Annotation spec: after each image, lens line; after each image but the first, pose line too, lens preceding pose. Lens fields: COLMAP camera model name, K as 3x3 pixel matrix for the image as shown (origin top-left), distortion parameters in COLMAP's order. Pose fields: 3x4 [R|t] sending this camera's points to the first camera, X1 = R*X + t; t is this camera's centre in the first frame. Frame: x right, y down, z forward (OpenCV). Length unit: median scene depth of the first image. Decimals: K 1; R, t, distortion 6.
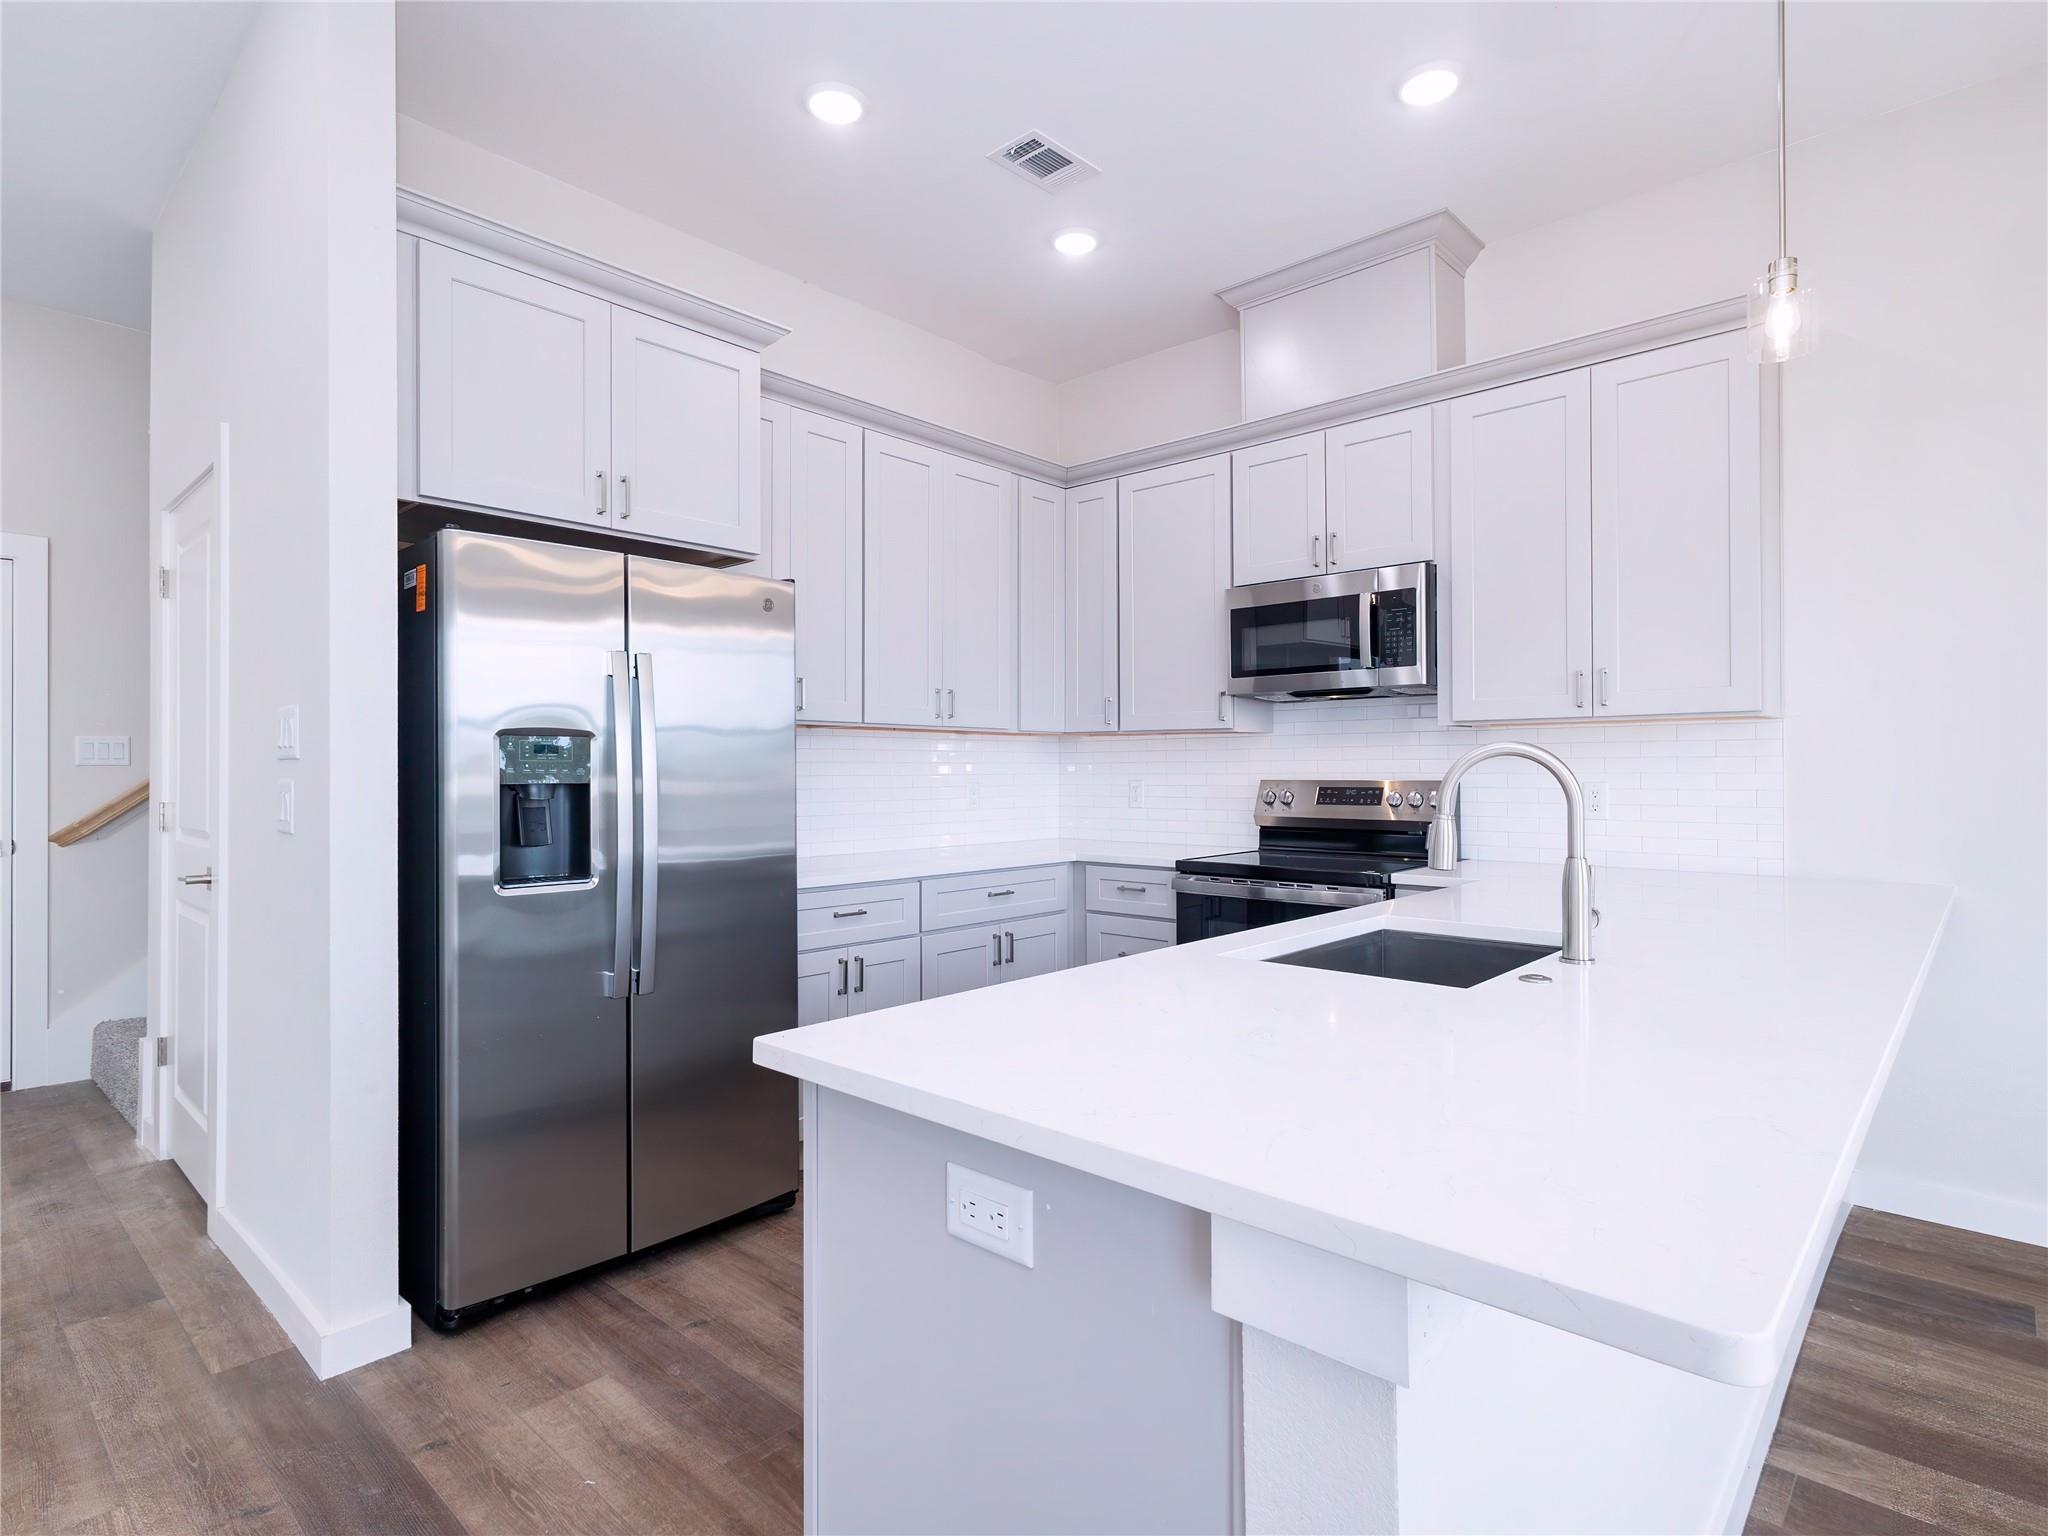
lens RADIAL K [[1042.4, 0, 1015.9], [0, 1042.4, 767.8], [0, 0, 1]] dist [0.002571, 0.000022]
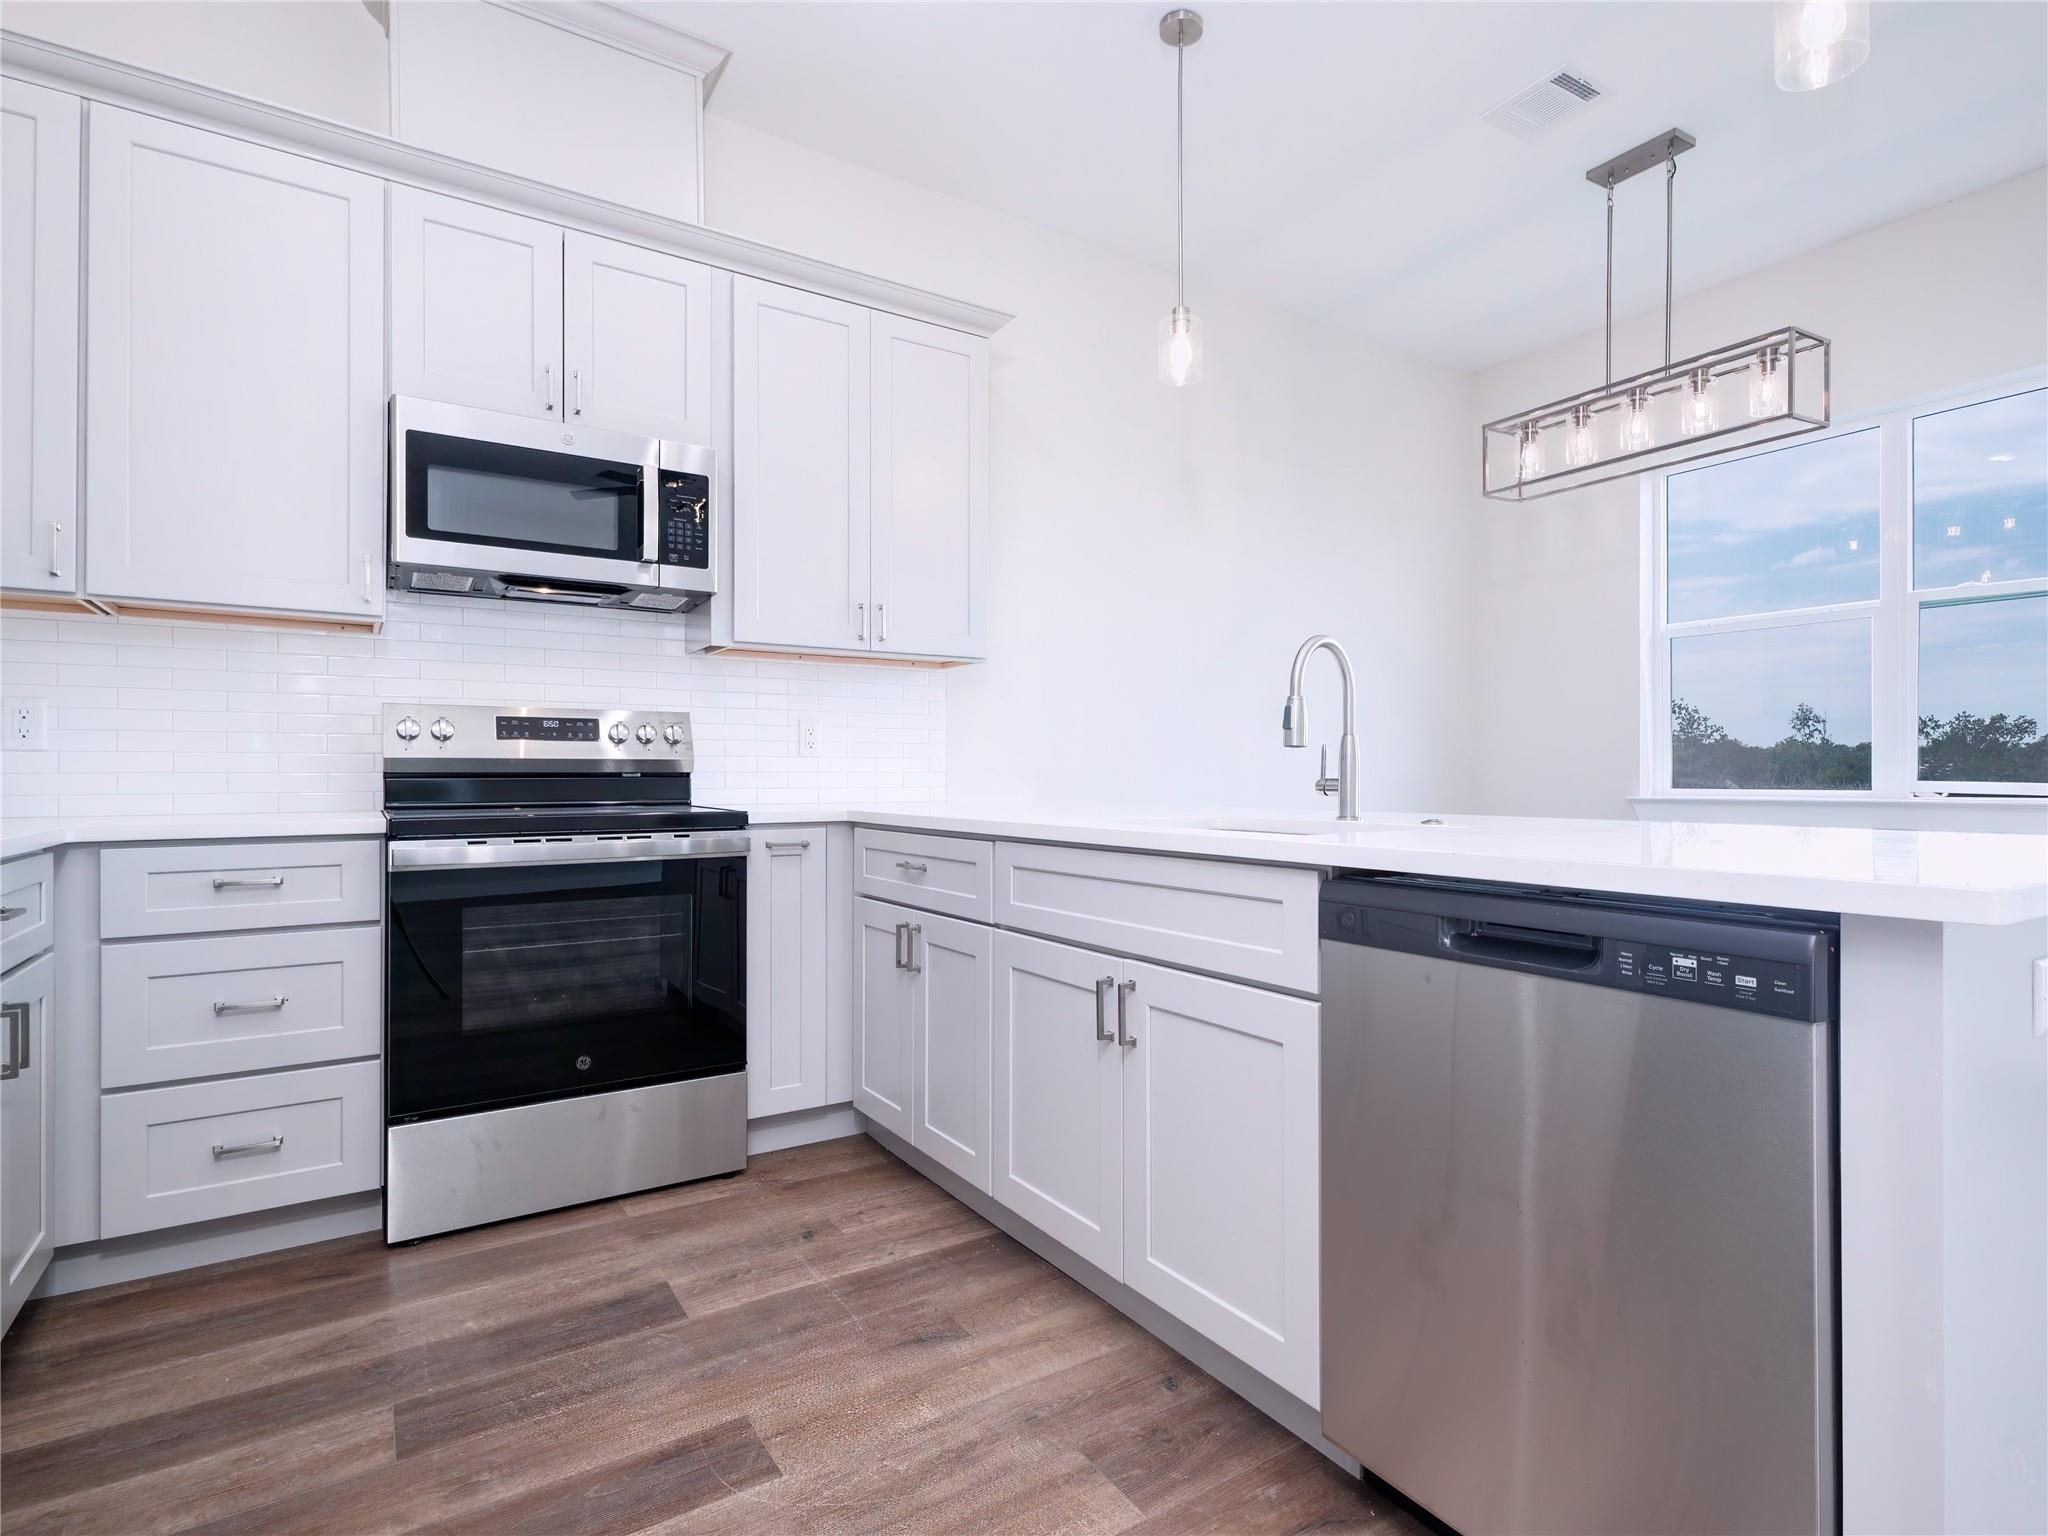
lens RADIAL K [[1062.2, 0, 1076.0], [0, 1062.2, 772.2], [0, 0, 1]] dist [-0.001431, -0.000865]
pose [[0.221716, 0.006728, 0.975088, -0.400644], [-0.002548, 0.999977, -0.006320, 0.073241], [-0.975108, -0.001084, 0.221728, 0.543868]]
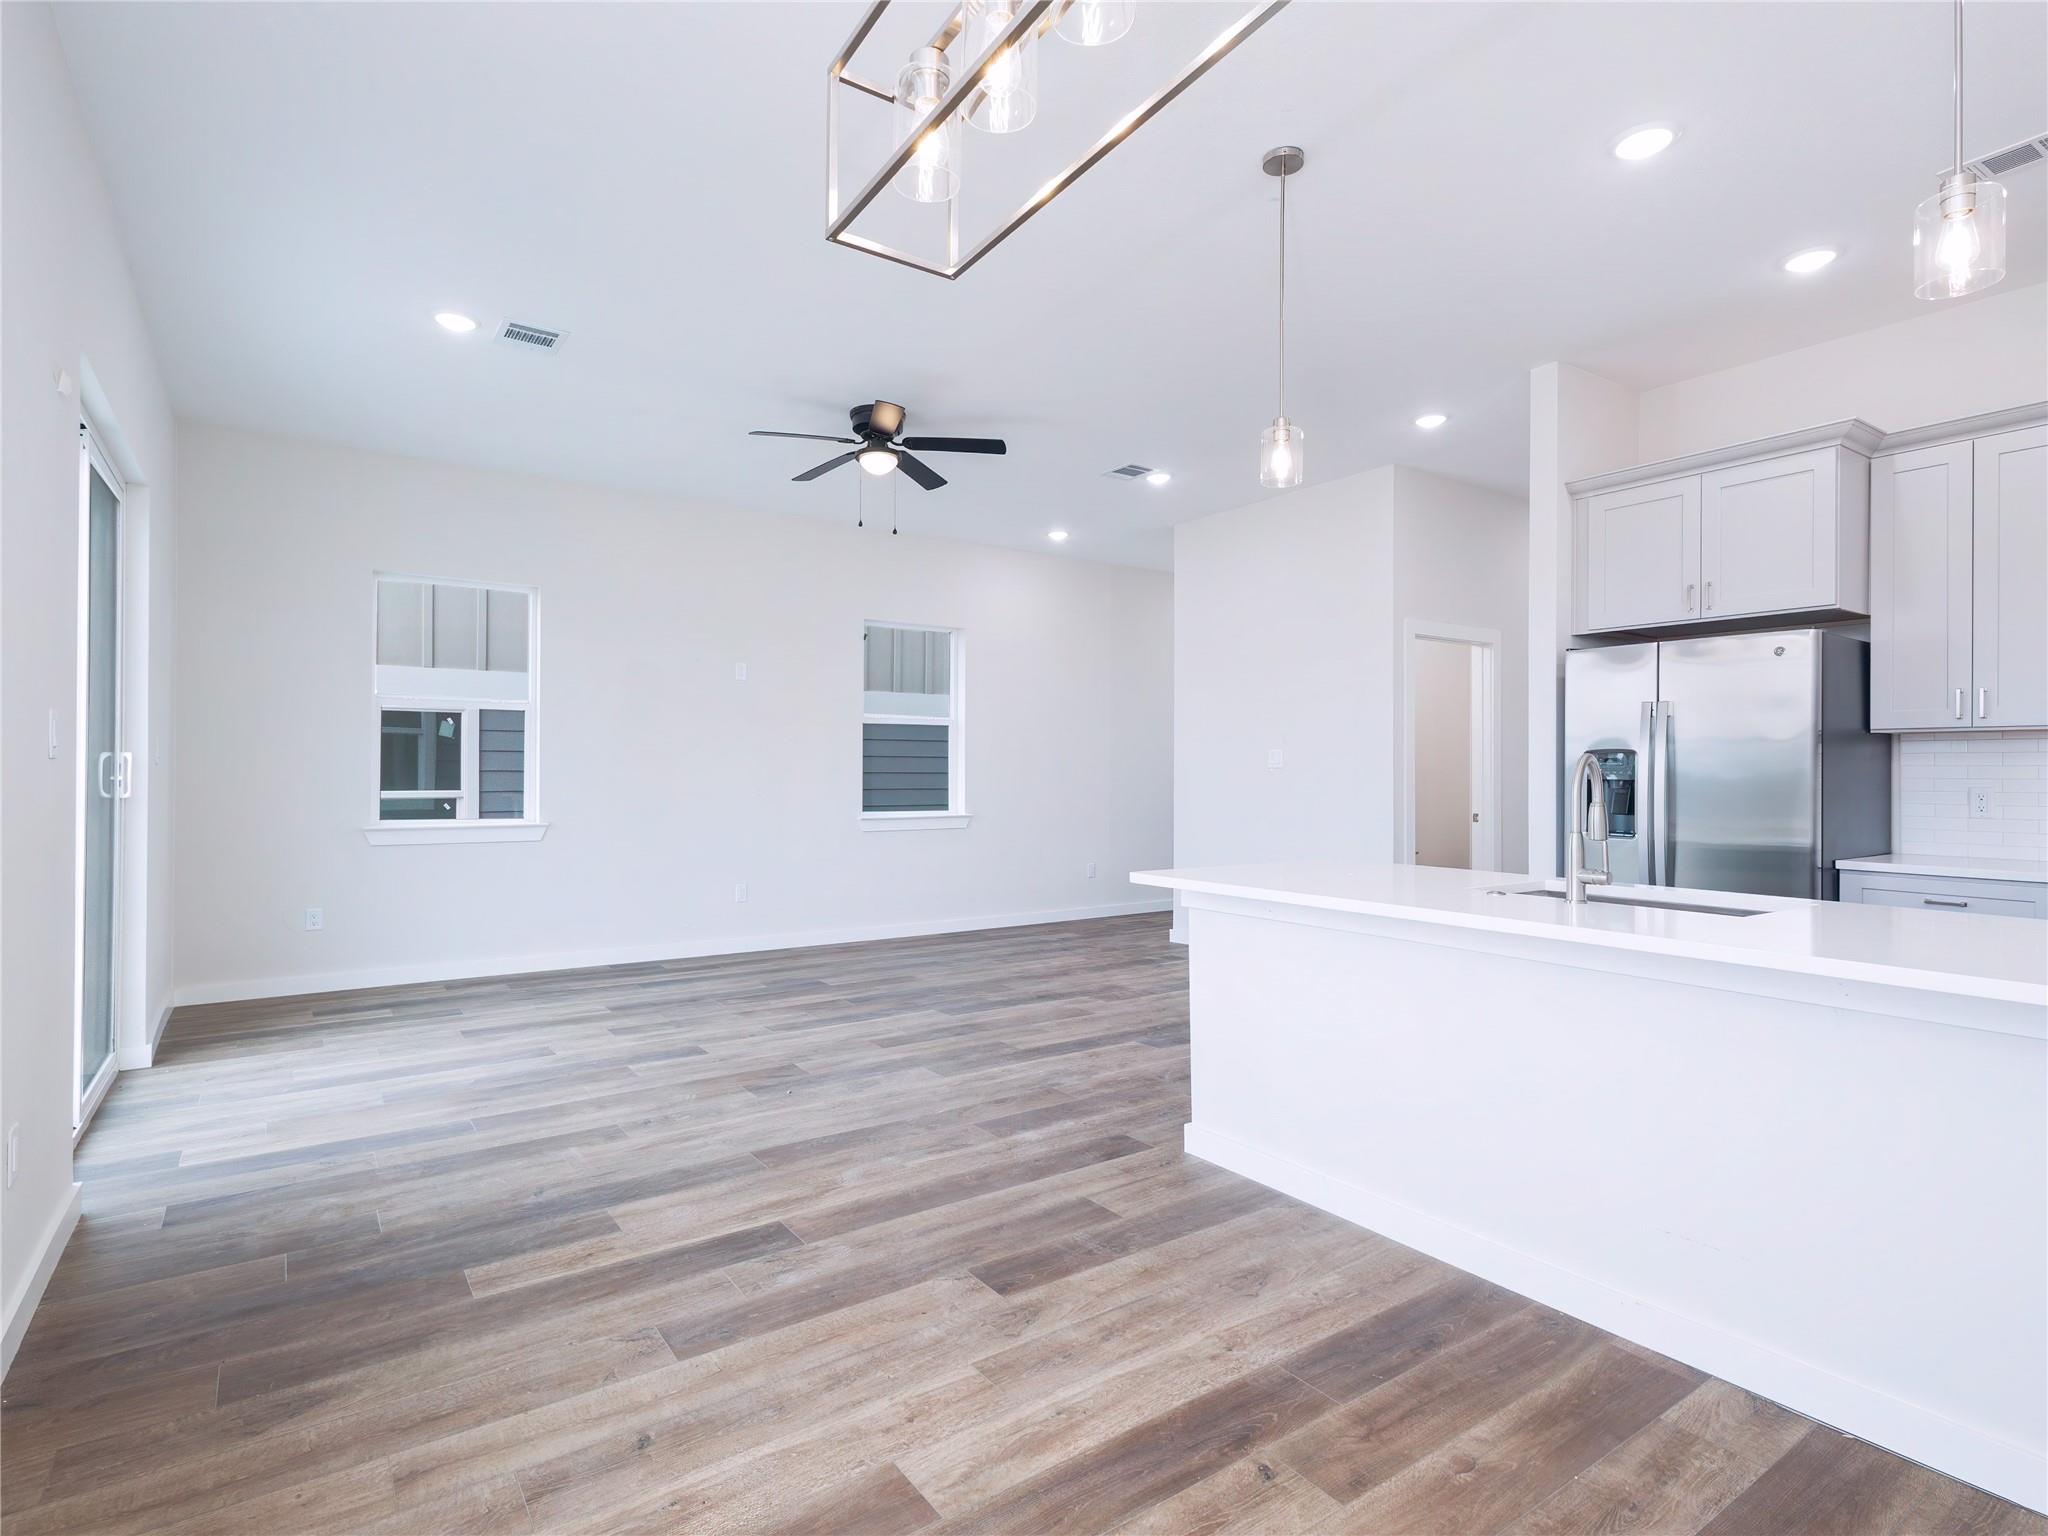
lens RADIAL K [[1056.4, 0, 1030.7], [0, 1056.4, 765.3], [0, 0, 1]] dist [0.003781, -0.000445]
pose [[-0.204025, -0.002054, -0.978964, 1.155154], [-0.002403, 0.999996, -0.001598, -0.003433], [0.978963, 0.002026, -0.204029, 0.286348]]
